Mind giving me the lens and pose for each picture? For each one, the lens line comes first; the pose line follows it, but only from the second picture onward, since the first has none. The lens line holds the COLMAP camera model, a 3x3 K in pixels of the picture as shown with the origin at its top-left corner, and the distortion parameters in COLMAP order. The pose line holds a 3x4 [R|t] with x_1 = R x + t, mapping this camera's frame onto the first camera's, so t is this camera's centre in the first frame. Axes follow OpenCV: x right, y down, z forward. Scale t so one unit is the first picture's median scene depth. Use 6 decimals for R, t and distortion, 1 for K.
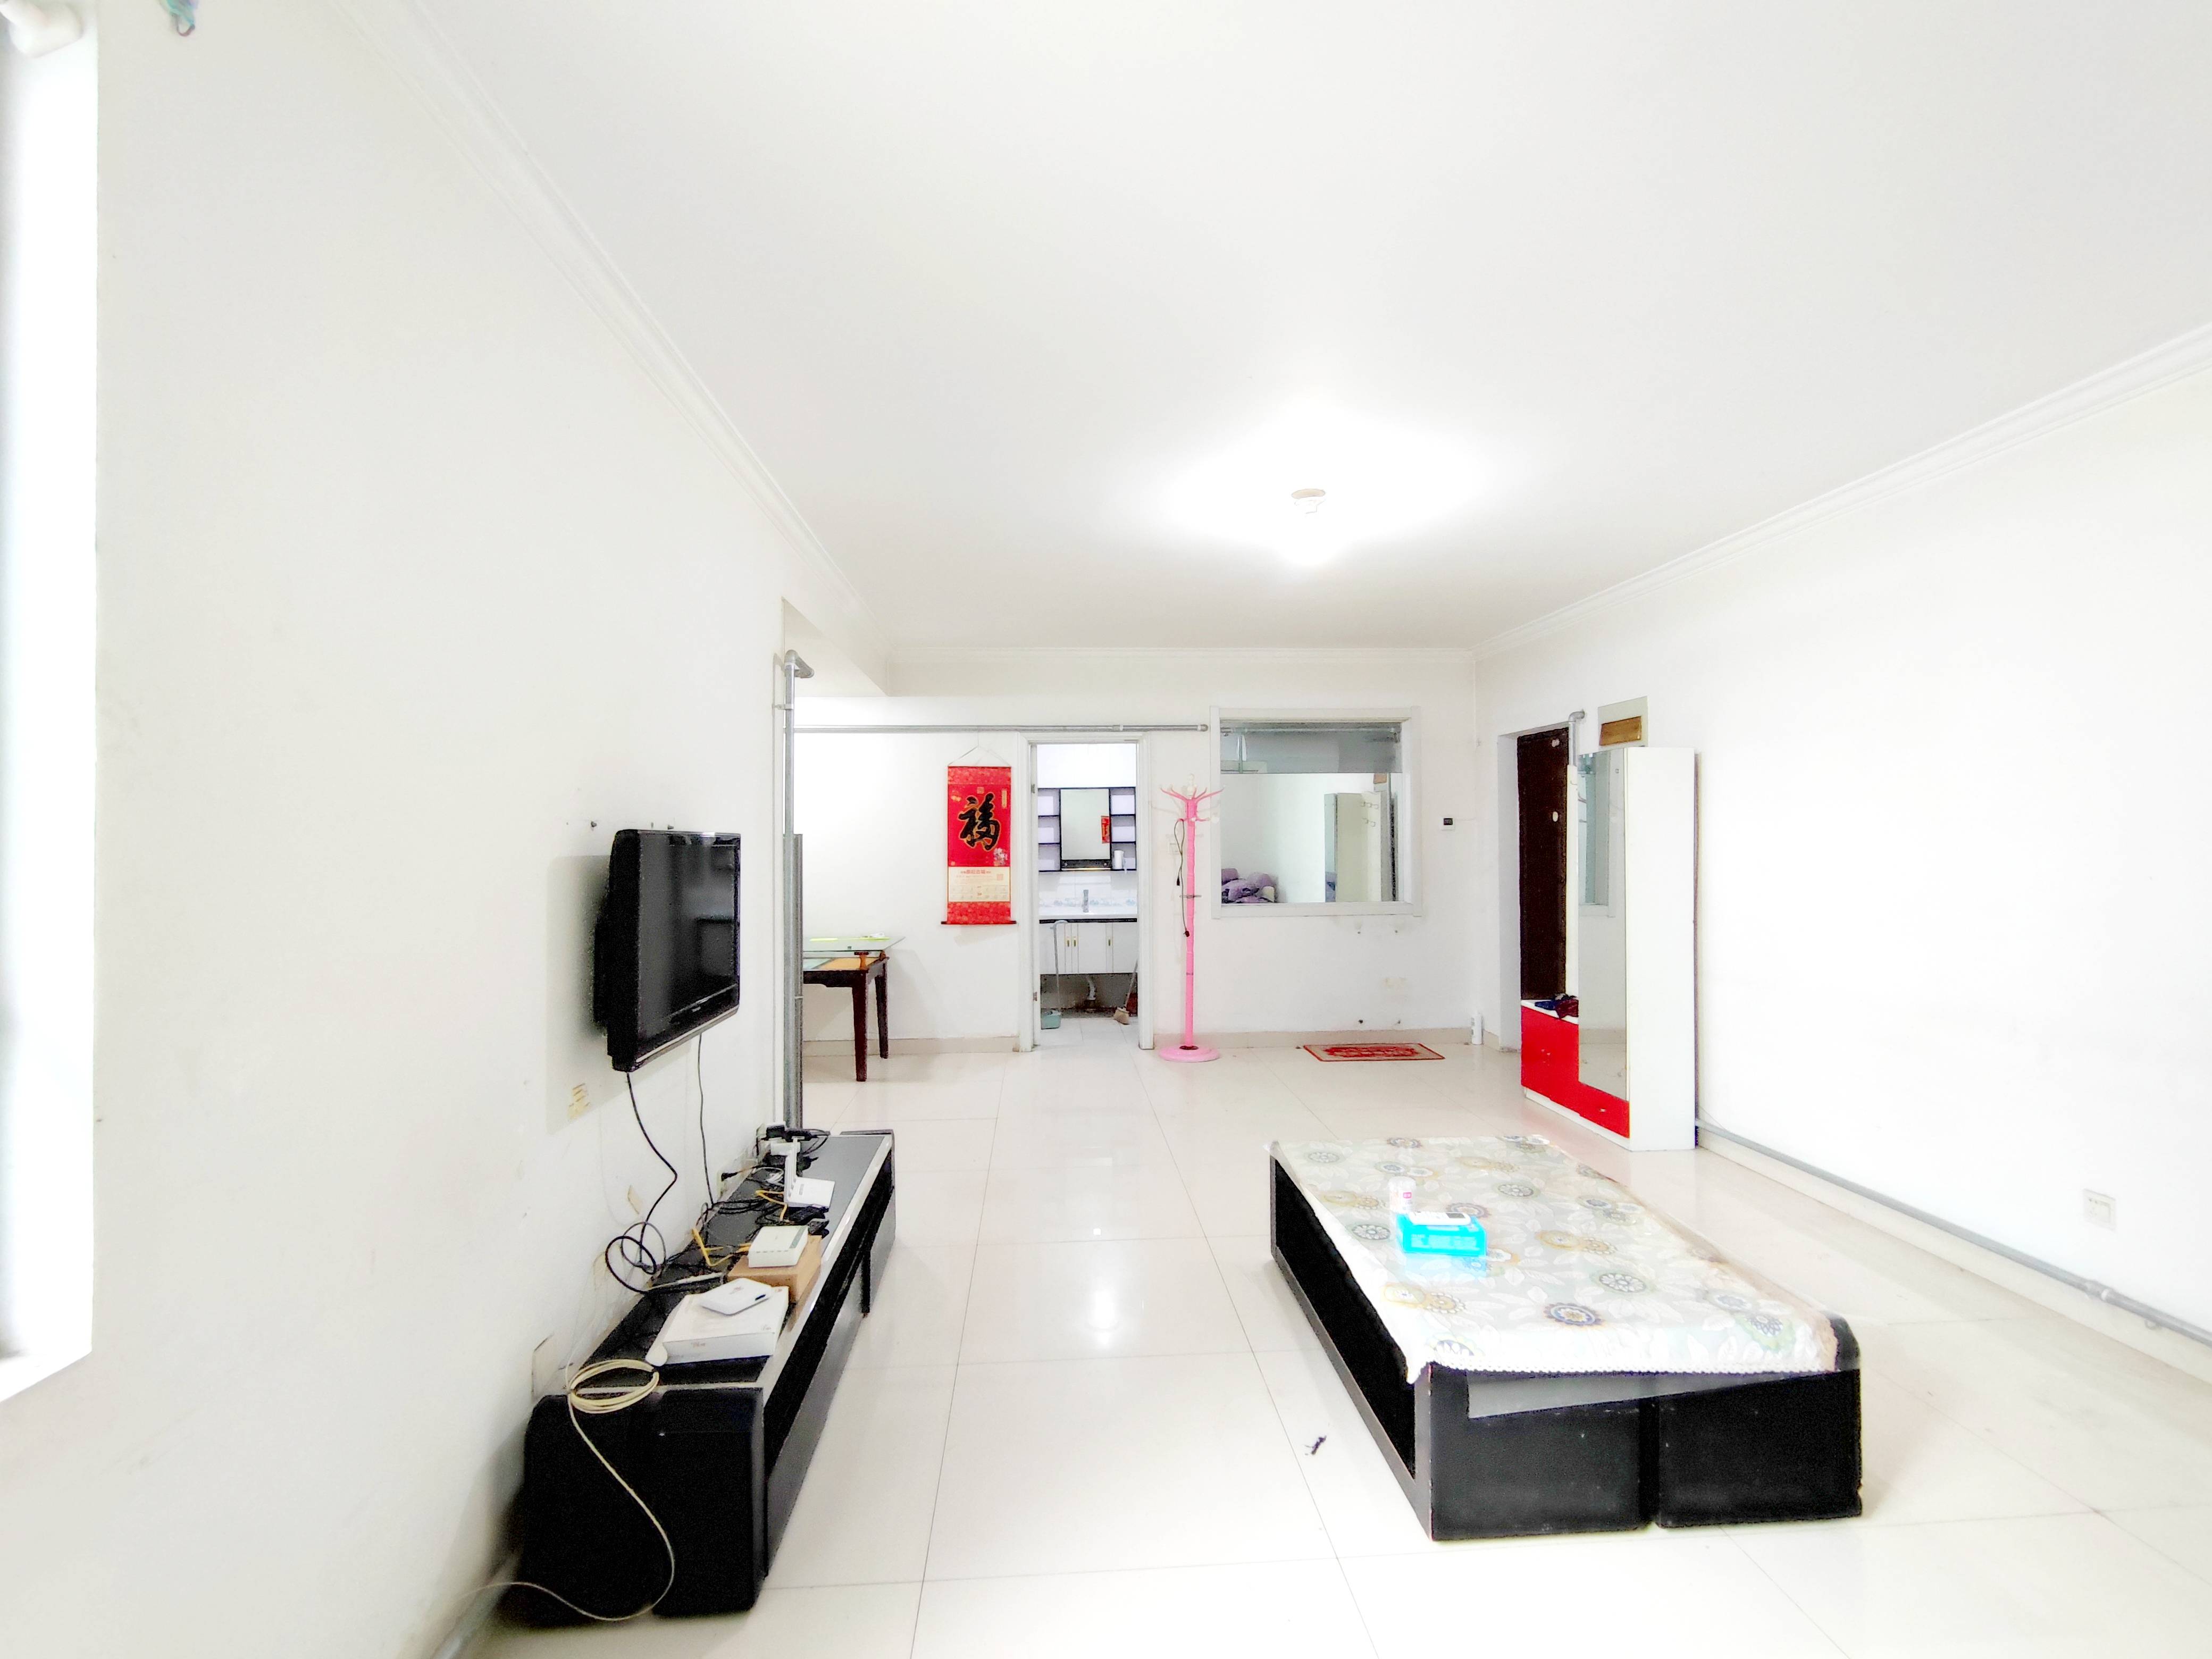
lens RADIAL K [[1028.1, 0, 1106.0], [0, 1028.1, 829.5], [0, 0, 1]] dist [0.000194, 0.000066]
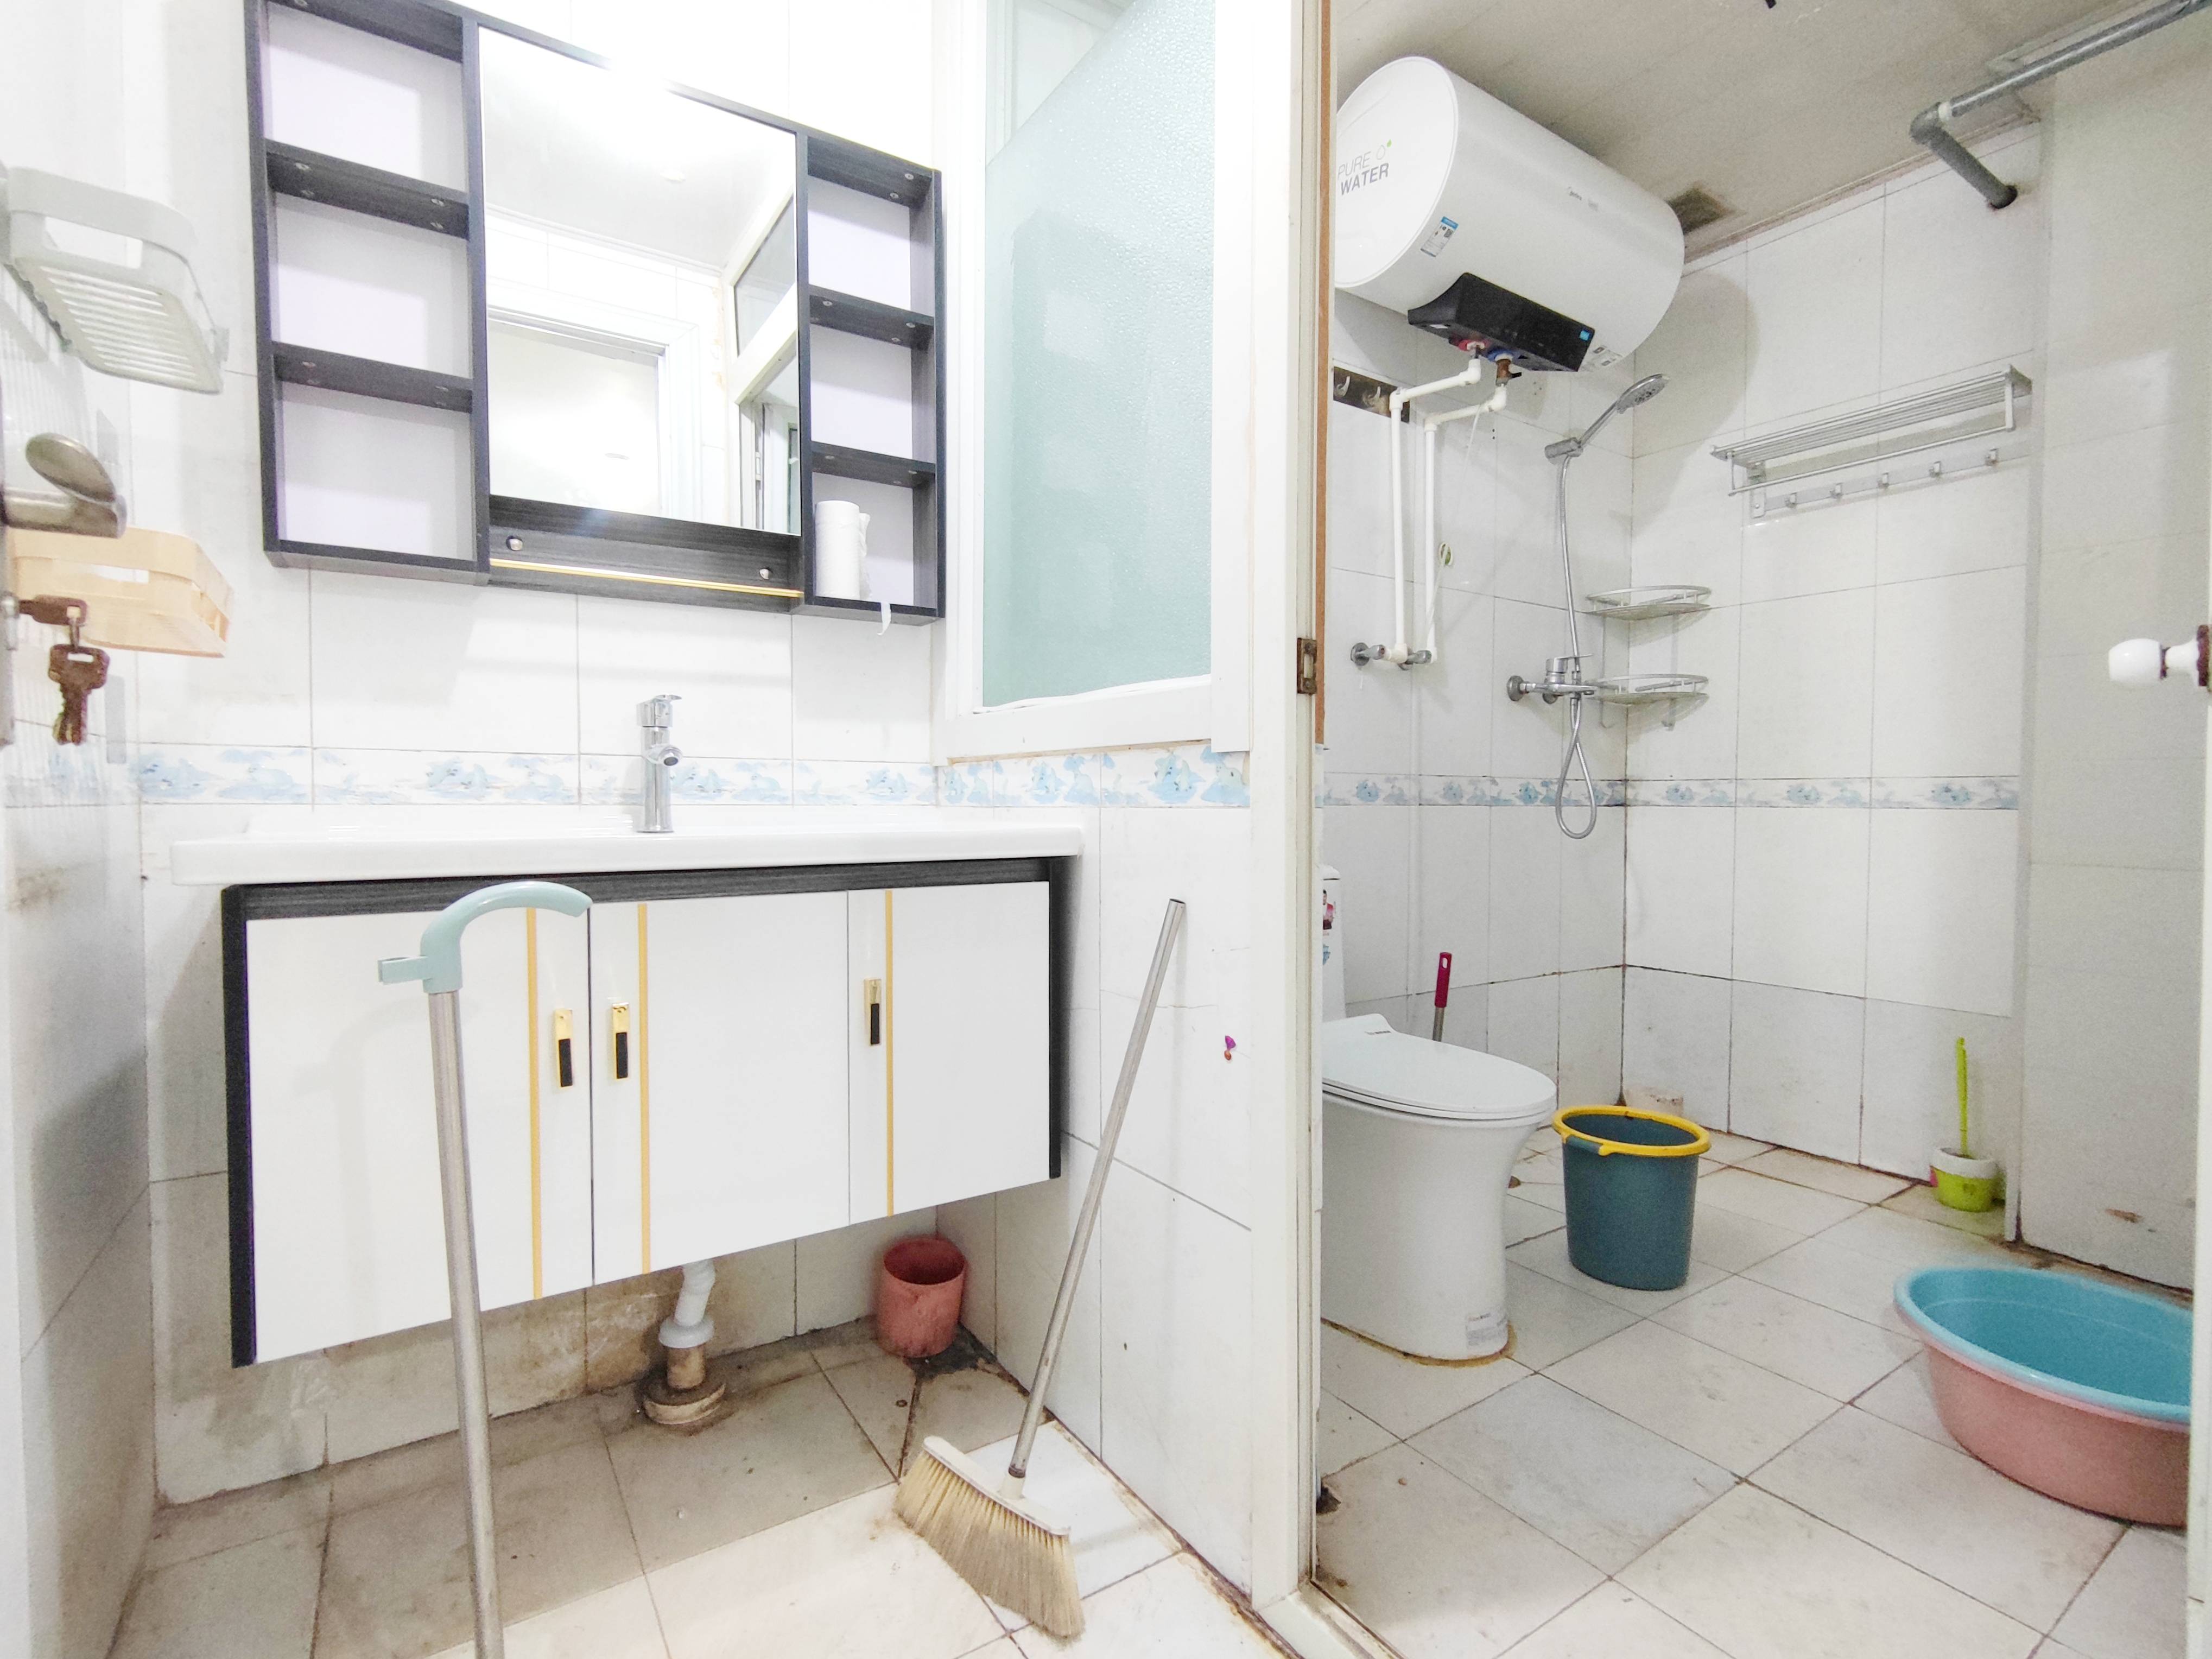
lens RADIAL K [[1028.2, 0, 1106.0], [0, 1028.2, 829.5], [0, 0, 1]] dist [0.000194, 0.000066]
pose [[0.864364, -0.006276, 0.502827, -0.040608], [-0.012994, 0.999309, 0.034810, 0.072850], [-0.502699, -0.036622, 0.863686, 0.816298]]
